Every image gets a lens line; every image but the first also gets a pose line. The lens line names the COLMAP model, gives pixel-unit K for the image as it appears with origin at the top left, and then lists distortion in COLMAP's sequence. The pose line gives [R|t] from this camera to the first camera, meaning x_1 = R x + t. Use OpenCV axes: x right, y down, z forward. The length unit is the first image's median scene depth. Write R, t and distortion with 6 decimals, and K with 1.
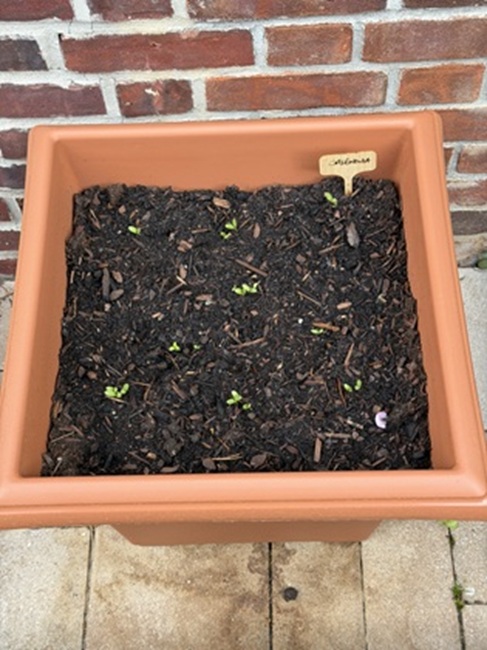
lens RADIAL K [[909.0, 0, 245.6], [0, 909.0, 327.4], [0, 0, 1]] dist [0.244923, -0.693657]
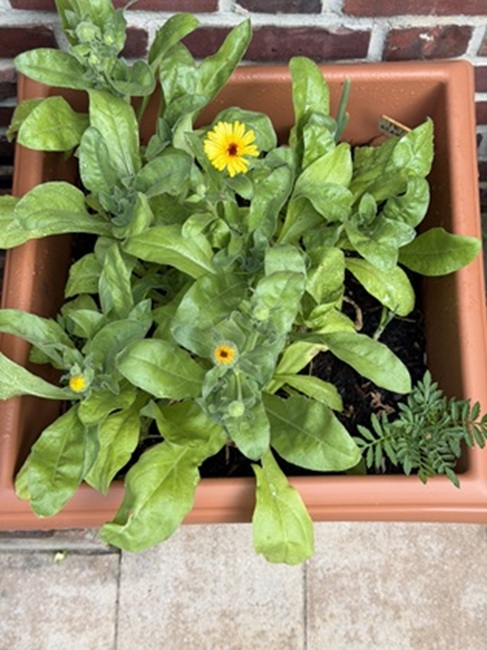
lens RADIAL K [[909.0, 0, 245.6], [0, 909.0, 327.4], [0, 0, 1]] dist [0.244923, -0.693657]
pose [[0.999542, 0.023840, 0.018615, -0.265019], [-0.026637, 0.985376, 0.168302, -0.115812], [-0.014331, -0.168721, 0.985560, 0.066782]]
